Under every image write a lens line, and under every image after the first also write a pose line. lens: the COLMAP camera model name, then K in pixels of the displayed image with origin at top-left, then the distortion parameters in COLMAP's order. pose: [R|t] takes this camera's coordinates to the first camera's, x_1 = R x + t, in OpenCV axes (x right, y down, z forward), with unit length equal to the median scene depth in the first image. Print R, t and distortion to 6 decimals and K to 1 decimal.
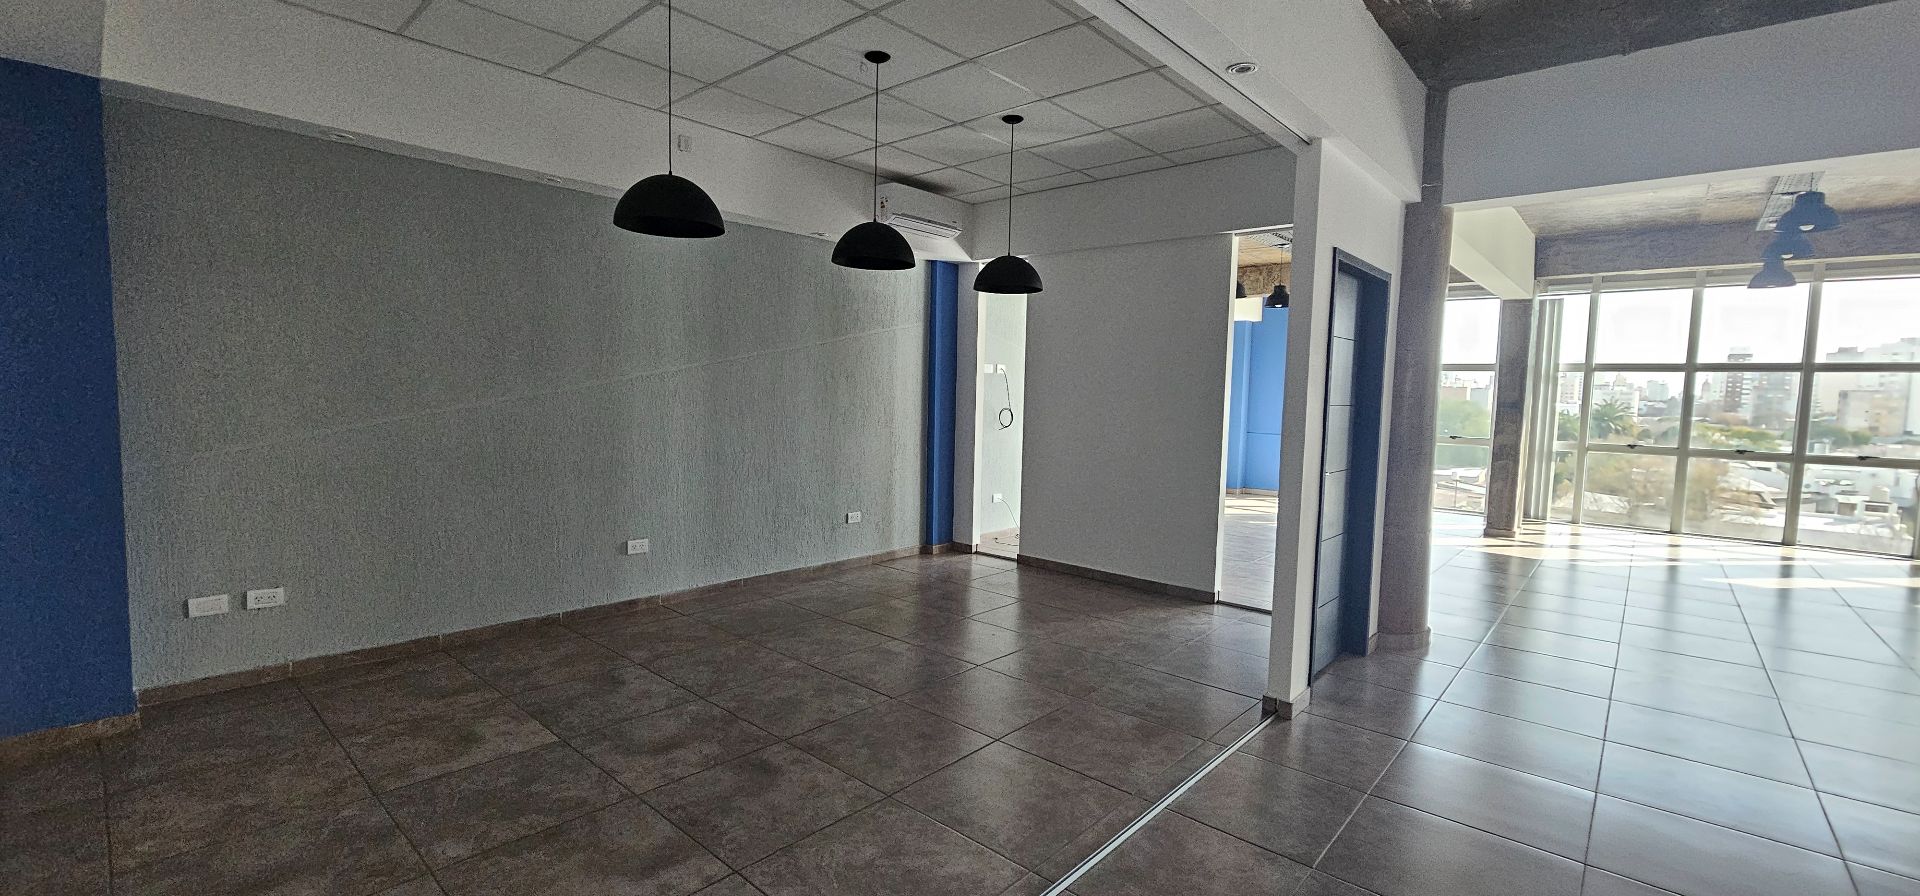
lens RADIAL K [[794.1, 0, 953.6], [0, 794.1, 450.4], [0, 0, 1]] dist [-0.001414, -0.000602]
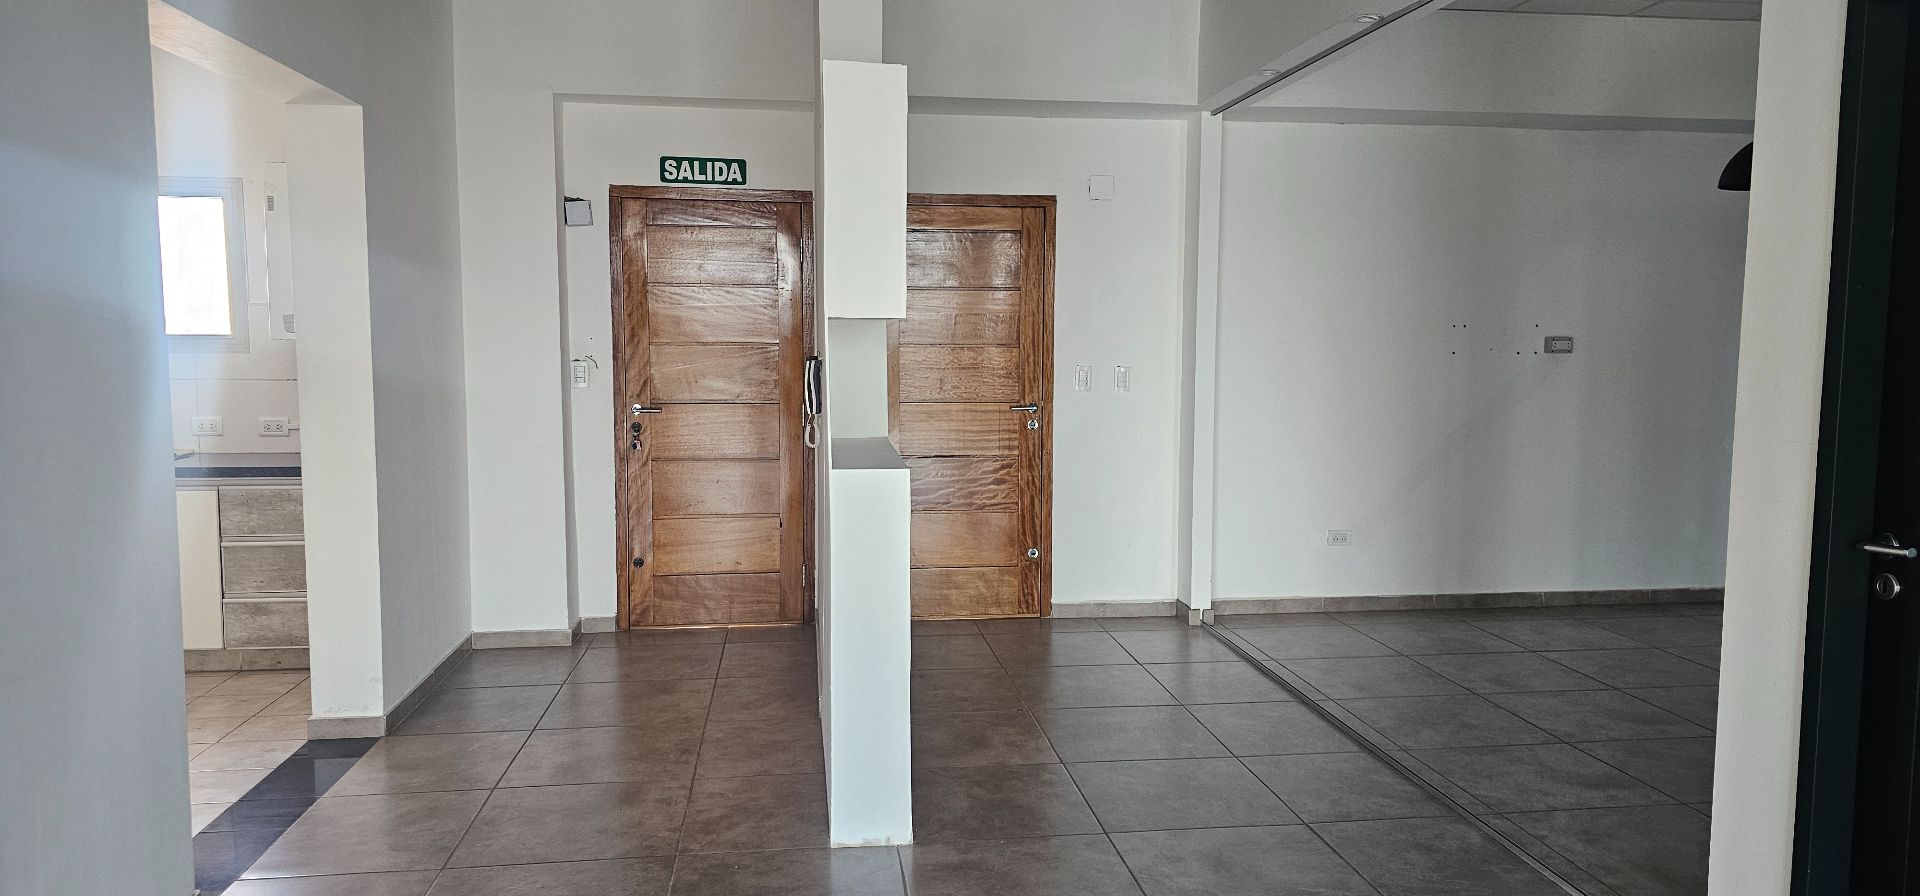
lens RADIAL K [[1310.7, 0, 960.0], [0, 1310.7, 448.0], [0, 0, 1]] dist [0.003001, 0.000400]
pose [[-0.648771, 0.046643, -0.759553, 0.942097], [-0.075495, 0.989251, 0.125233, -0.055123], [0.757230, 0.138590, -0.638276, 0.791338]]
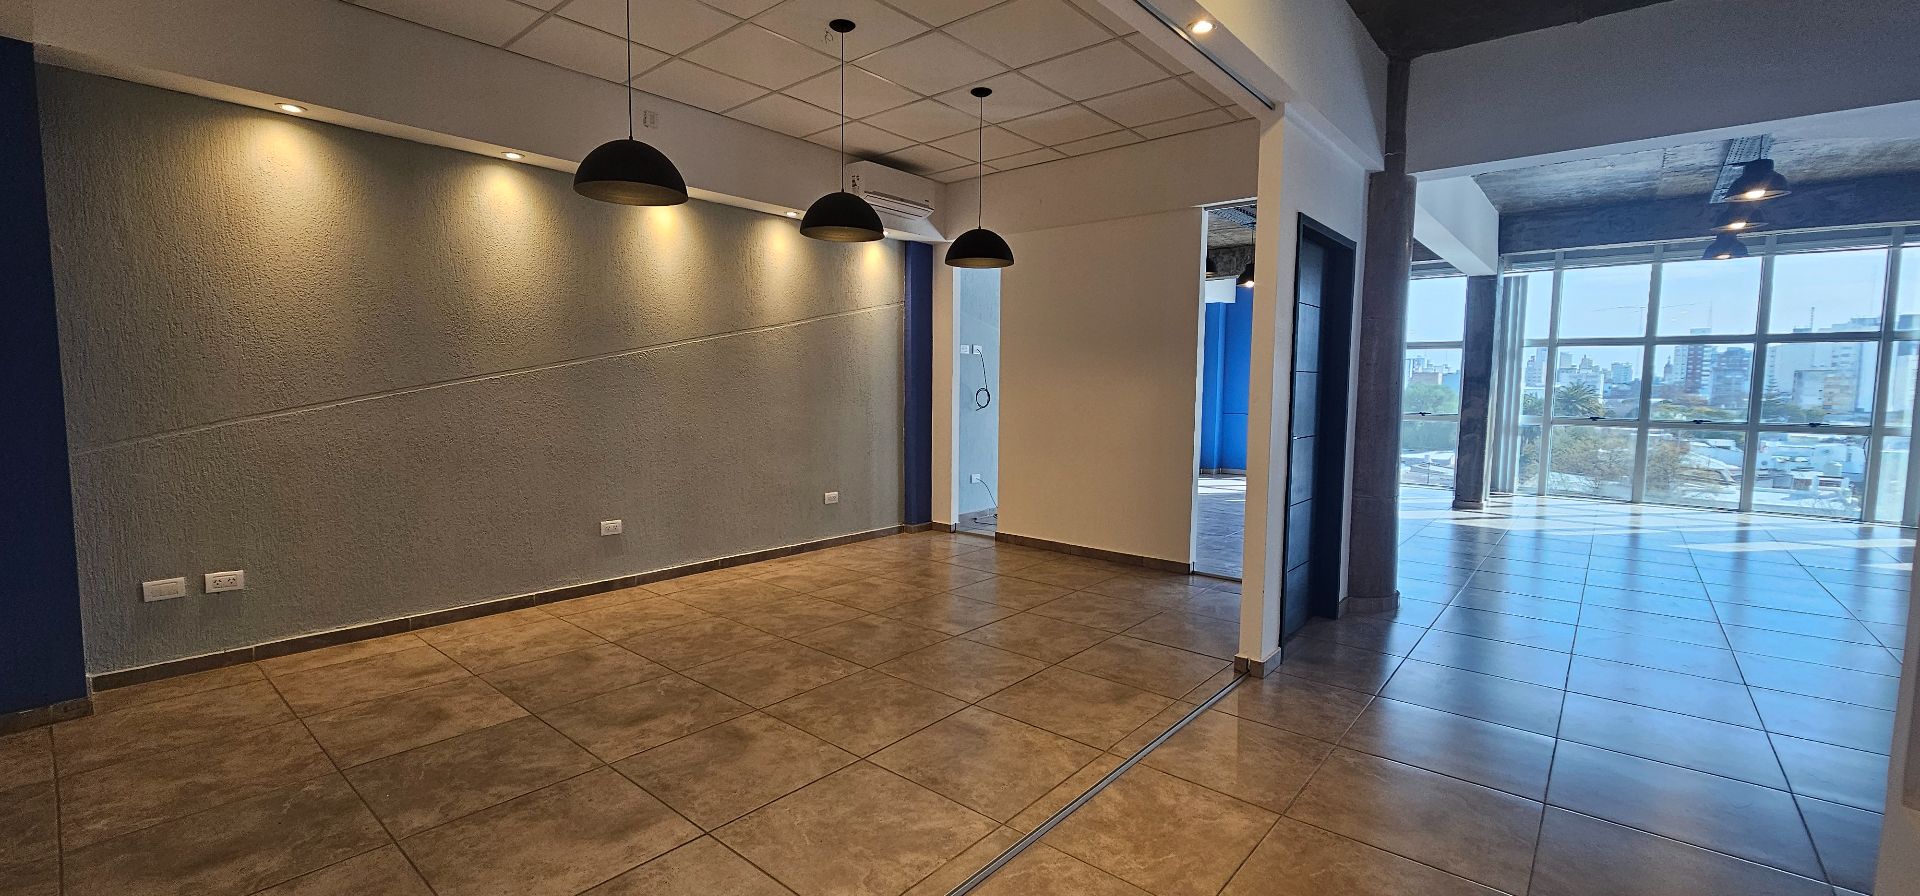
lens RADIAL K [[790.4, 0, 957.0], [0, 790.4, 450.0], [0, 0, 1]] dist [-0.001970, -0.000059]
pose [[0.999526, -0.017184, 0.025549, 0.009783], [0.016953, 0.999814, 0.009211, 0.021435], [-0.025702, -0.008774, 0.999631, 0.002704]]
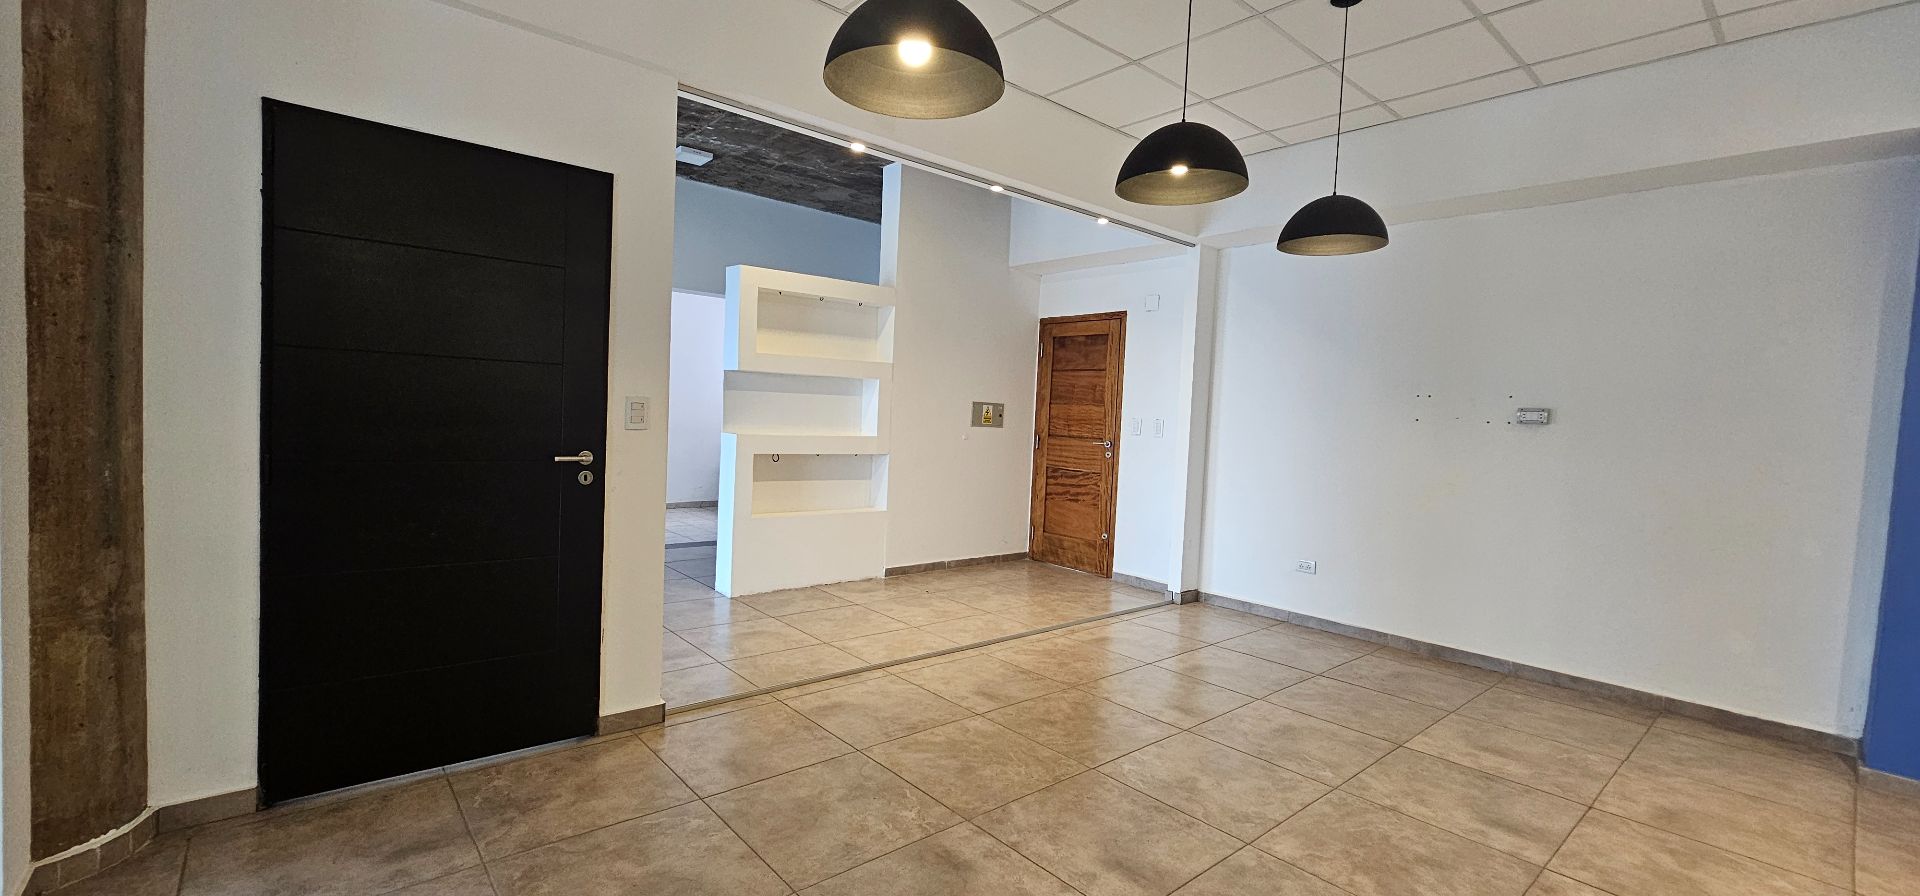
lens RADIAL K [[790.4, 0, 957.0], [0, 790.4, 450.0], [0, 0, 1]] dist [-0.001970, -0.000059]
pose [[-0.989802, -0.074976, 0.121126, -0.010551], [-0.059718, 0.990355, 0.125019, -0.069150], [-0.129331, 0.116511, -0.984733, 1.271903]]
